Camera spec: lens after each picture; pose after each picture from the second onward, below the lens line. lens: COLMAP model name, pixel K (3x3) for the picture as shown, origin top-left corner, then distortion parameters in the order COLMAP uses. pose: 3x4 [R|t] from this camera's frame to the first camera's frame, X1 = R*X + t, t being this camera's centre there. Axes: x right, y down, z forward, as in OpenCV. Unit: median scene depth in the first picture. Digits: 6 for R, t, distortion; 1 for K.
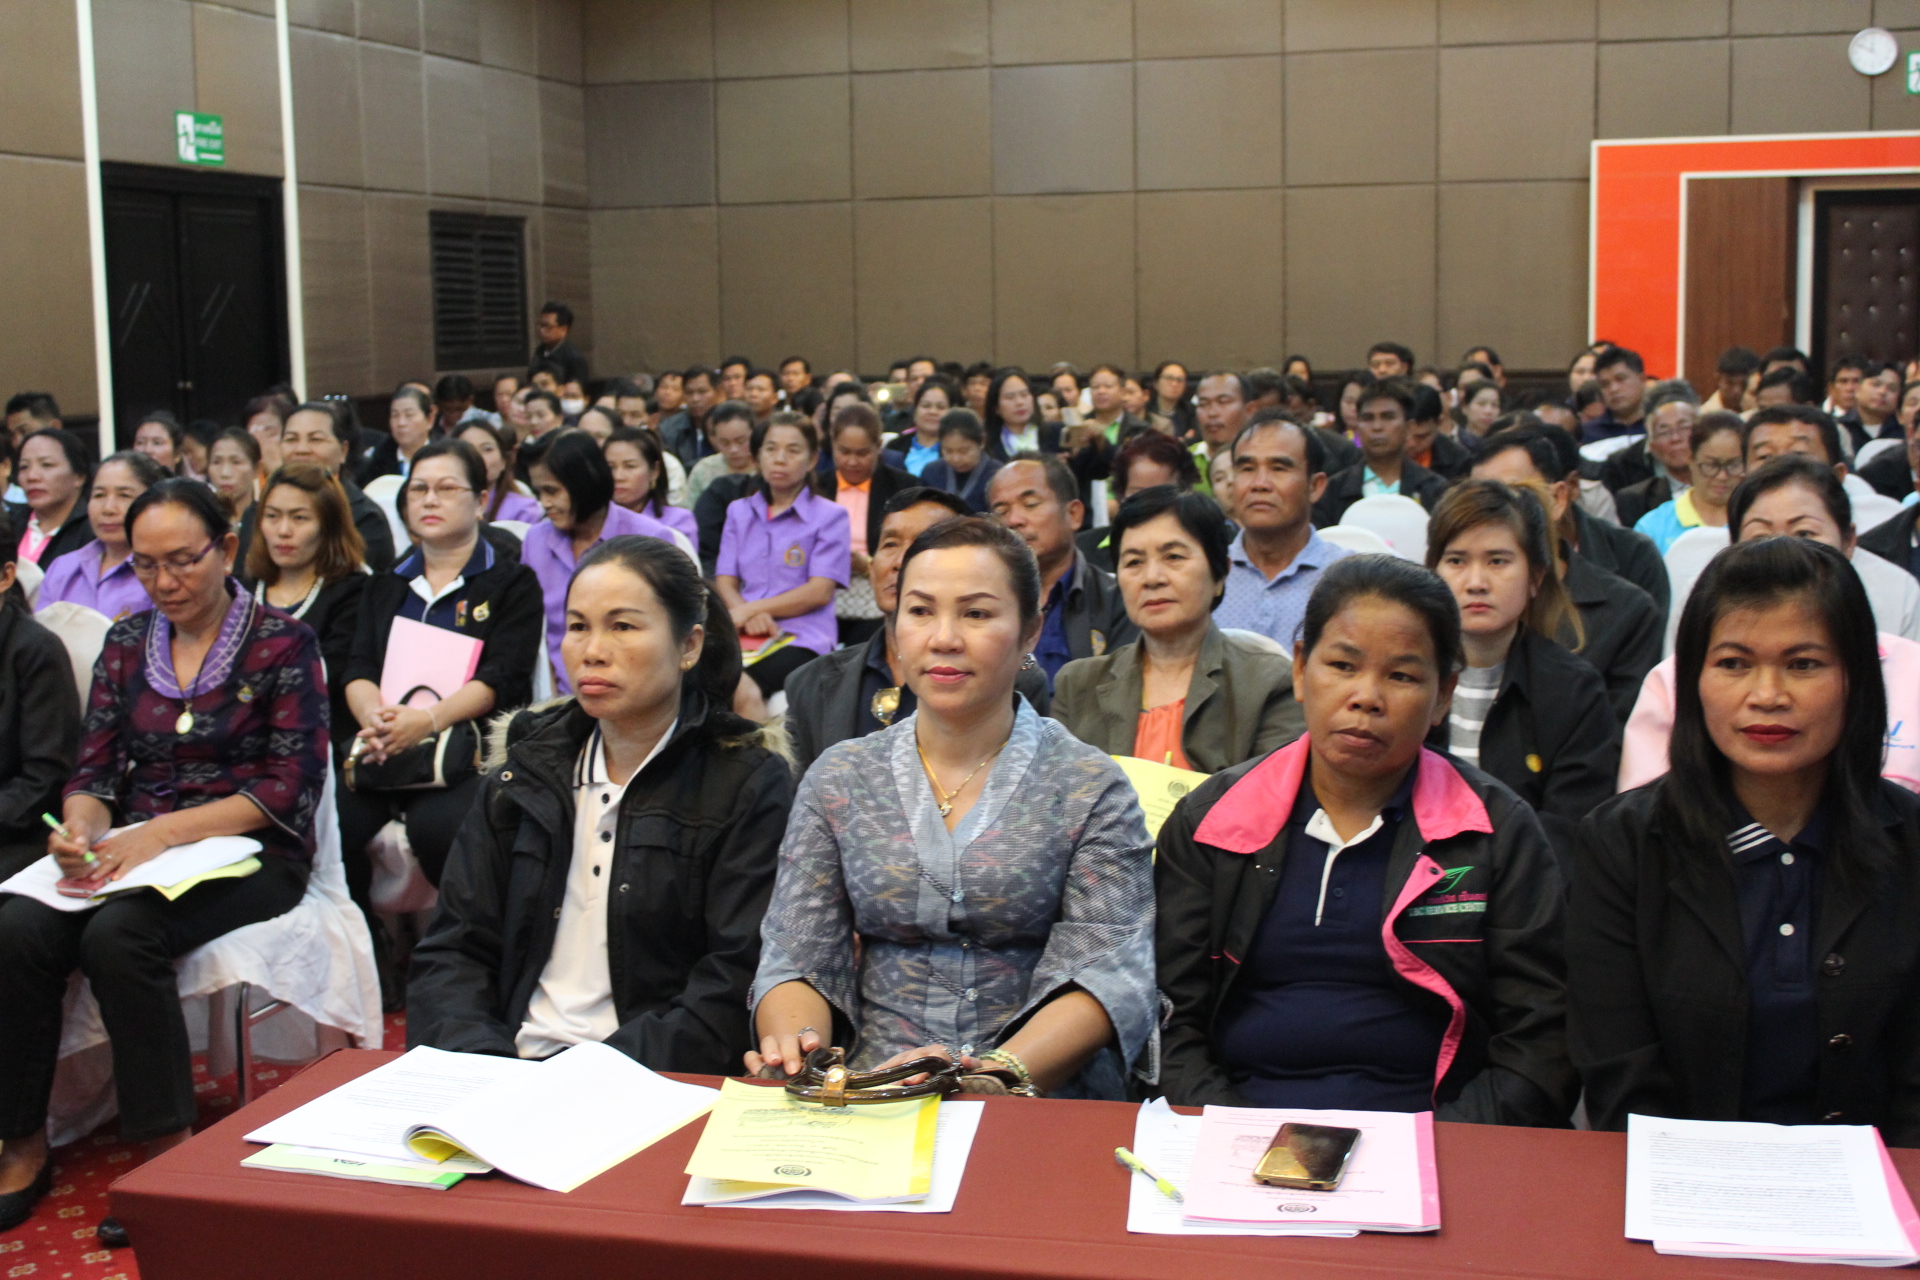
lens RADIAL K [[2361.9, 0, 957.7], [0, 2361.9, 623.4], [0, 0, 1]] dist [-0.079179, 0.061273]
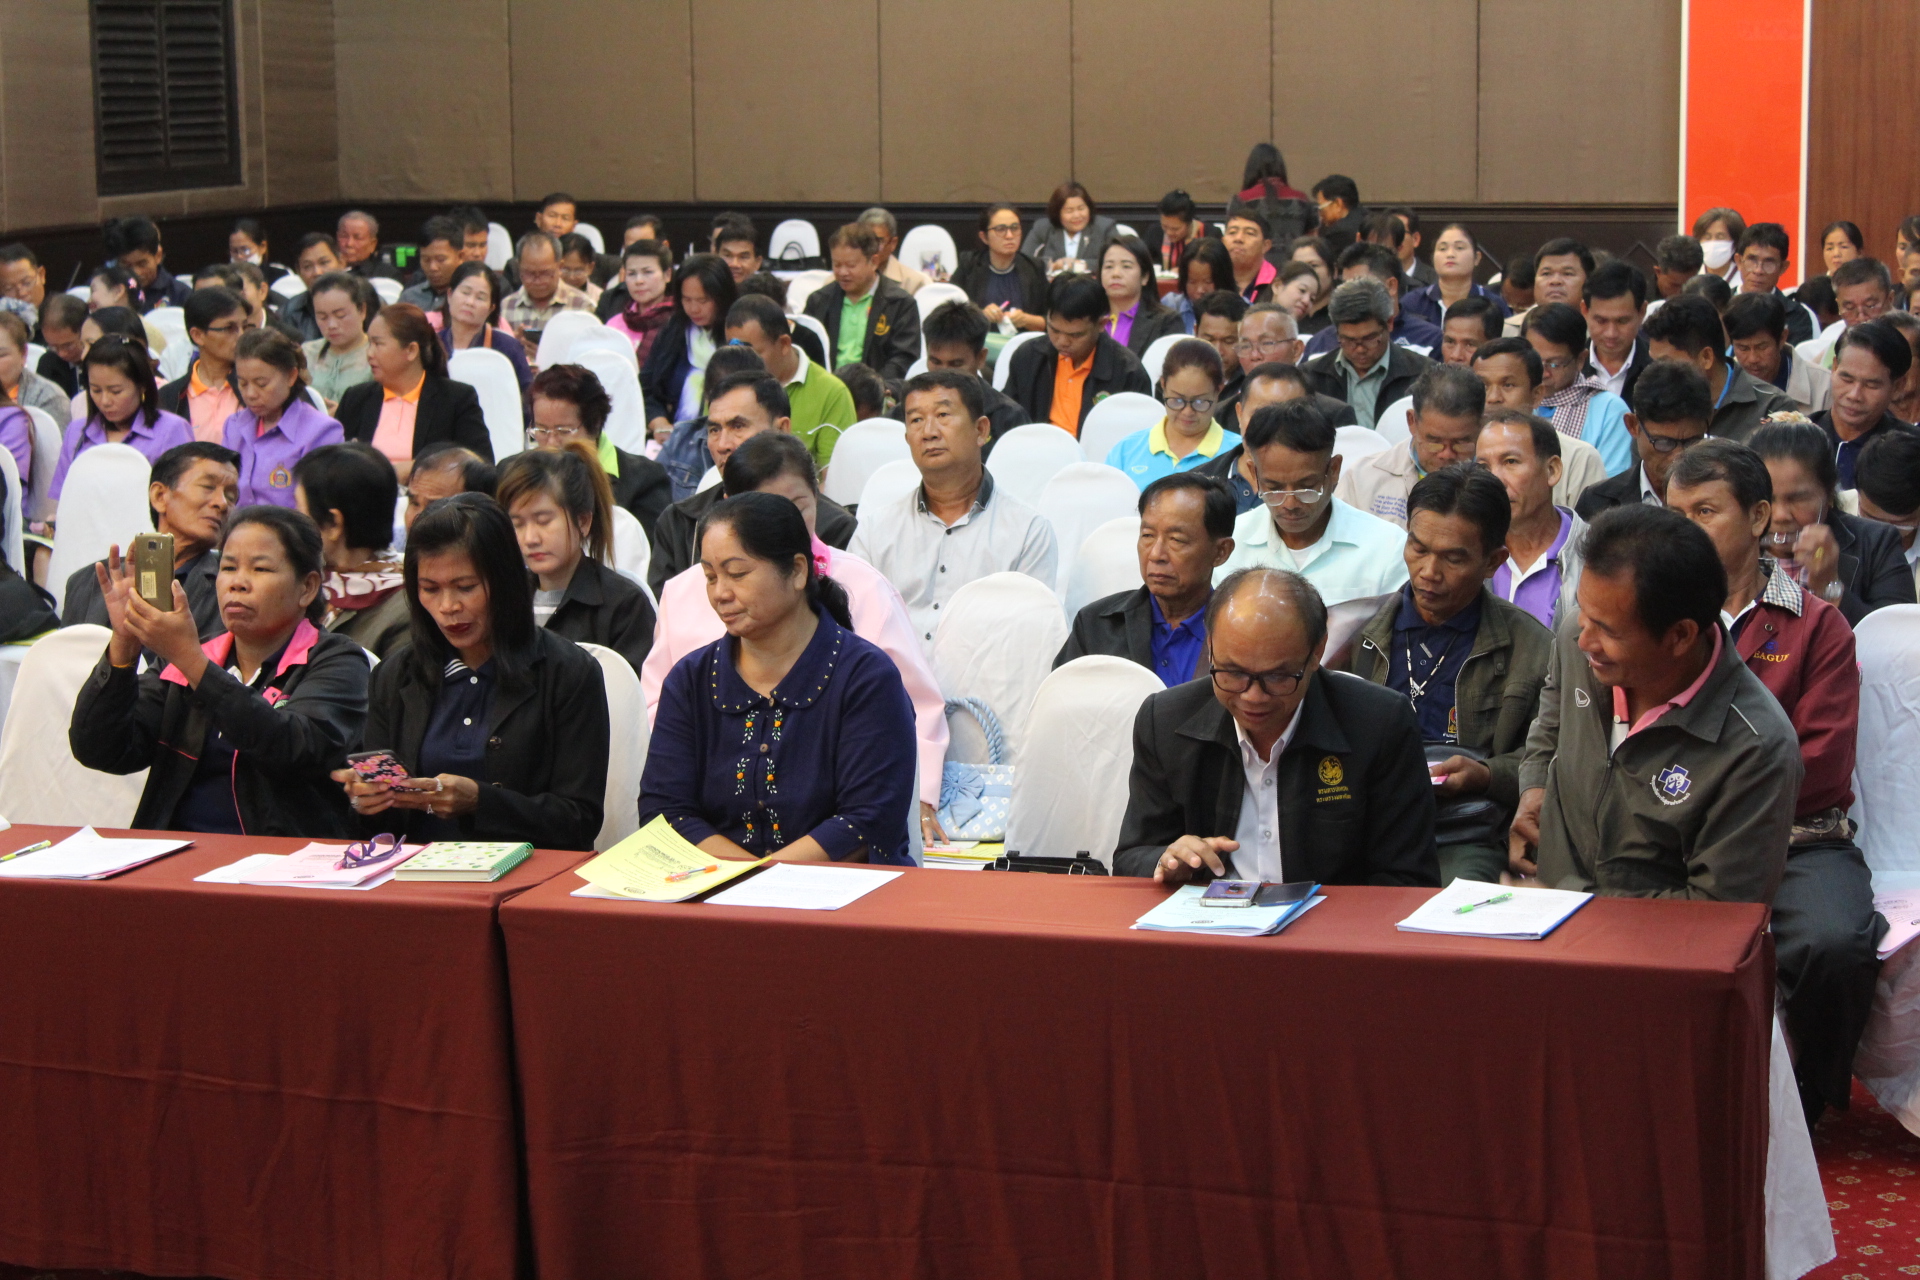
lens RADIAL K [[4197.2, 0, 960.0], [0, 4197.2, 640.0], [0, 0, 1]] dist [0.070084, 0.685347]
pose [[0.997884, 0.013004, -0.063708, 0.135001], [-0.011609, 0.999686, 0.022224, -0.000616], [0.063977, -0.021438, 0.997721, -0.309729]]
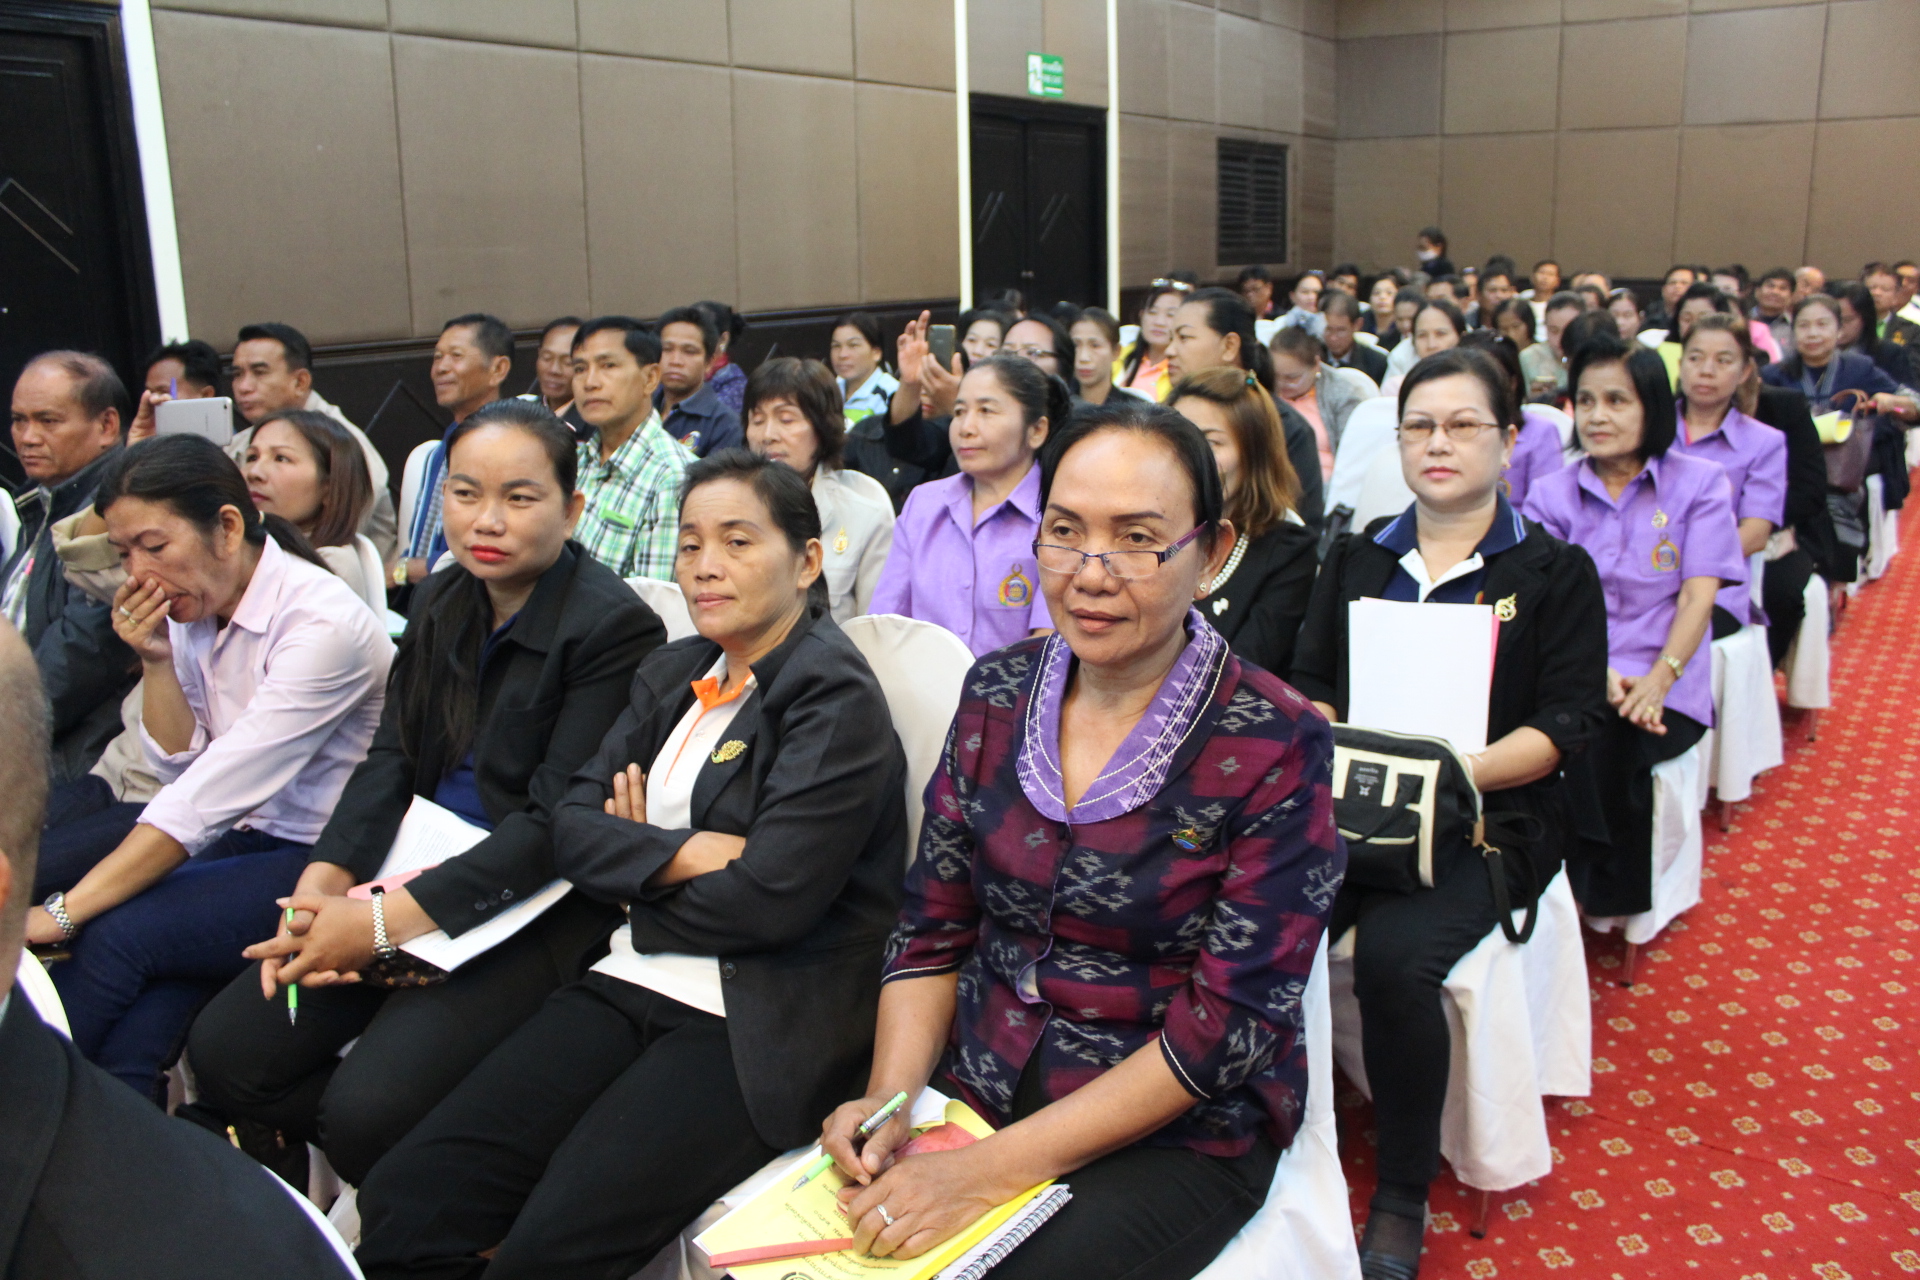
lens RADIAL K [[1590.0, 0, 960.3], [0, 1590.0, 618.3], [0, 0, 1]] dist [-0.173295, 0.156745]
pose [[0.938749, 0.075739, -0.336174, -0.053406], [-0.038058, 0.992367, 0.117301, -0.013426], [0.342493, -0.097322, 0.934466, 0.146677]]
